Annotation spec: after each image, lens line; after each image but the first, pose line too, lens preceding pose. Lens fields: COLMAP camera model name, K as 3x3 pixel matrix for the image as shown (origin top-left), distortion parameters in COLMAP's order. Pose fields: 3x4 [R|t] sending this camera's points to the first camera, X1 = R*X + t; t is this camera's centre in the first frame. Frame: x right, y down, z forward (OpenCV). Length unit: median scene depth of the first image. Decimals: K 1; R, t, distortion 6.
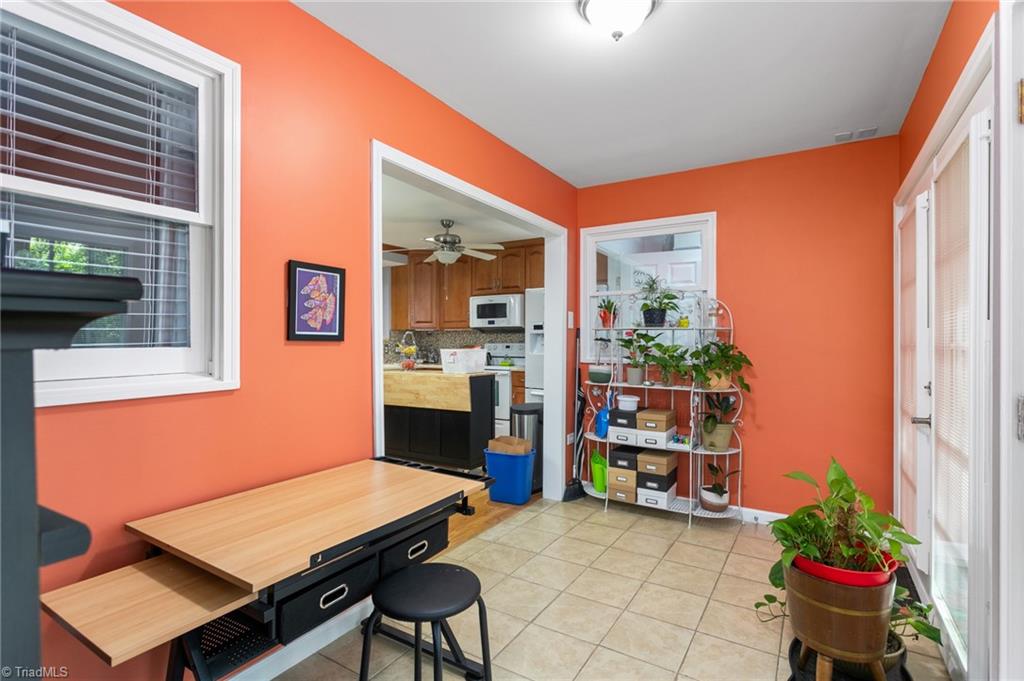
lens RADIAL K [[497.7, 0, 513.4], [0, 497.7, 344.1], [0, 0, 1]] dist [0.002174, 0.000386]
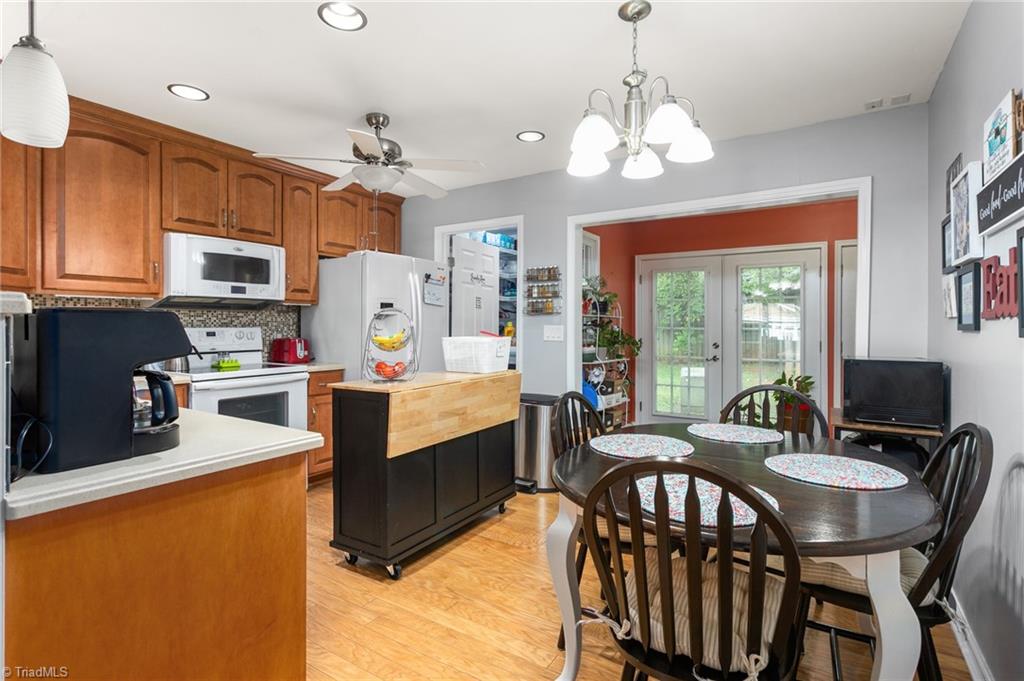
lens RADIAL K [[494.2, 0, 515.3], [0, 494.2, 334.6], [0, 0, 1]] dist [-0.000040, 0.000556]
pose [[0.008198, -0.022932, 0.999703, -0.592715], [0.000205, 0.999737, 0.022931, -0.006911], [-0.999966, 0.000017, 0.008201, 0.697505]]
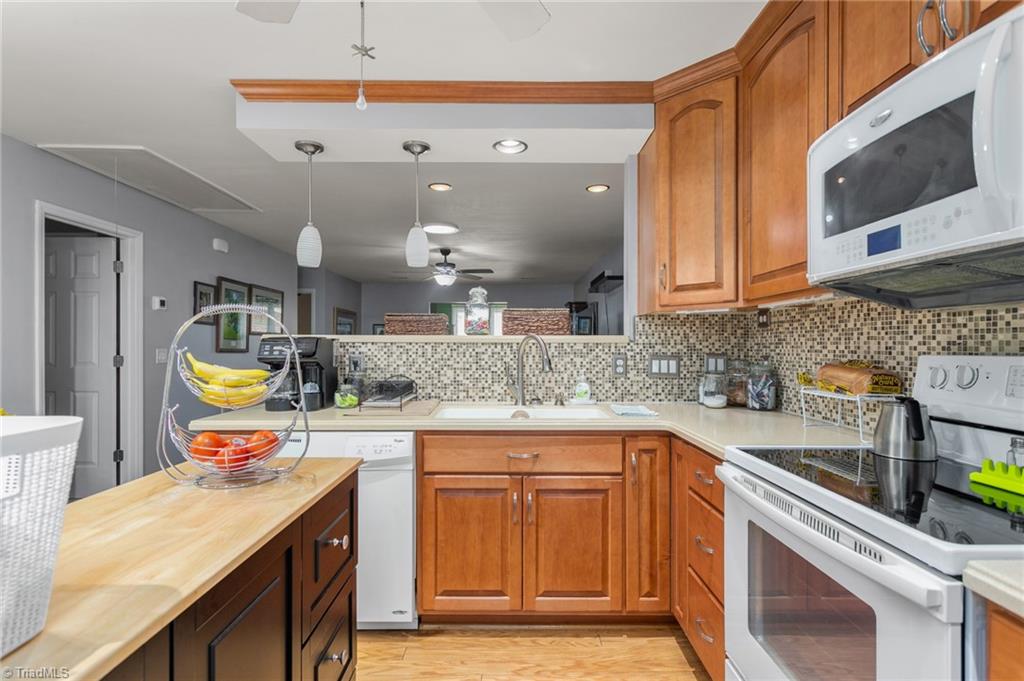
lens RADIAL K [[497.7, 0, 513.4], [0, 497.7, 344.1], [0, 0, 1]] dist [0.002174, 0.000386]
pose [[0.538085, -0.002830, -0.842886, 0.036695], [-0.002325, 0.999986, -0.004842, -0.004995], [0.842887, 0.004565, 0.538070, 0.796658]]
